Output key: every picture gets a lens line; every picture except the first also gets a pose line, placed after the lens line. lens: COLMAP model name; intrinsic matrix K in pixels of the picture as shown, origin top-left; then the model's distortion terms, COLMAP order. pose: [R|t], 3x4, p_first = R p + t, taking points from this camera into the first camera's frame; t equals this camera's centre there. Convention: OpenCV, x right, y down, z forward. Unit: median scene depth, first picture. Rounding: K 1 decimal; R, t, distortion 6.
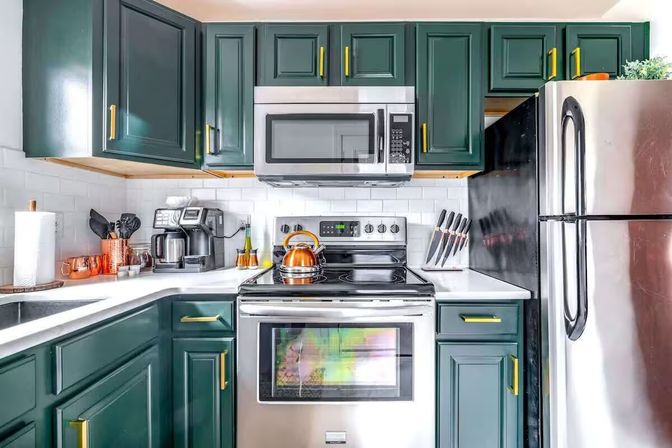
lens RADIAL K [[311.7, 0, 345.1], [0, 311.7, 223.1], [0, 0, 1]] dist [-0.003037, -0.000010]
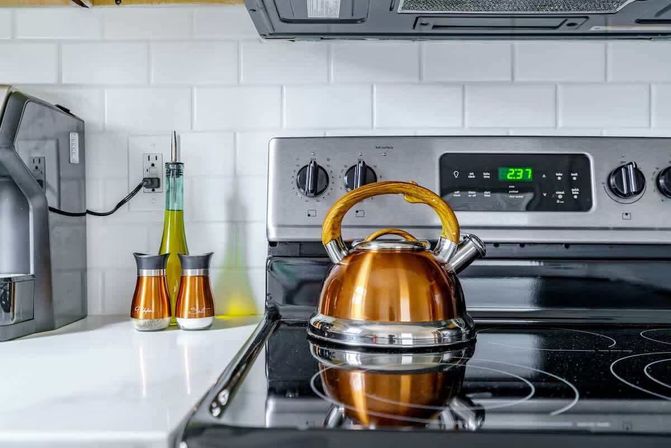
lens RADIAL K [[664.4, 0, 335.5], [0, 664.4, 224.0], [0, 0, 1]] dist [0.007189, 0.006842]
pose [[0.999927, 0.008360, -0.008760, -0.181590], [-0.008220, 0.999841, 0.015843, 0.051363], [0.008891, -0.015770, 0.999836, 0.460287]]
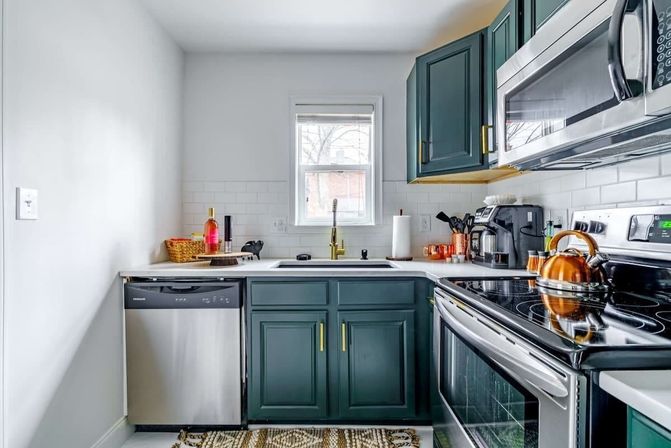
lens RADIAL K [[307.9, 0, 335.5], [0, 307.9, 224.0], [0, 0, 1]] dist [-0.000743, -0.000002]
pose [[0.012746, 0.001360, -0.999918, 0.546254], [0.014731, 0.999890, 0.001548, 0.001705], [0.999810, -0.014750, 0.012725, 0.465049]]
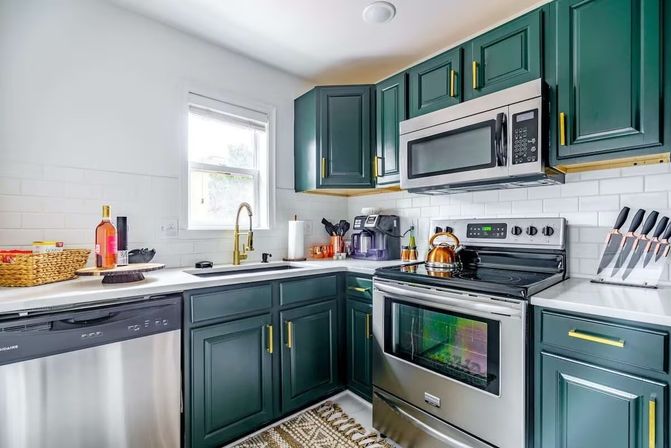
lens RADIAL K [[303.8, 0, 335.3], [0, 303.8, 227.2], [0, 0, 1]] dist [0.002705, 0.000402]
pose [[0.667506, -0.002314, -0.744601, 0.438634], [0.008951, 0.999948, 0.004917, -0.003131], [0.744551, -0.009947, 0.667492, -0.060168]]
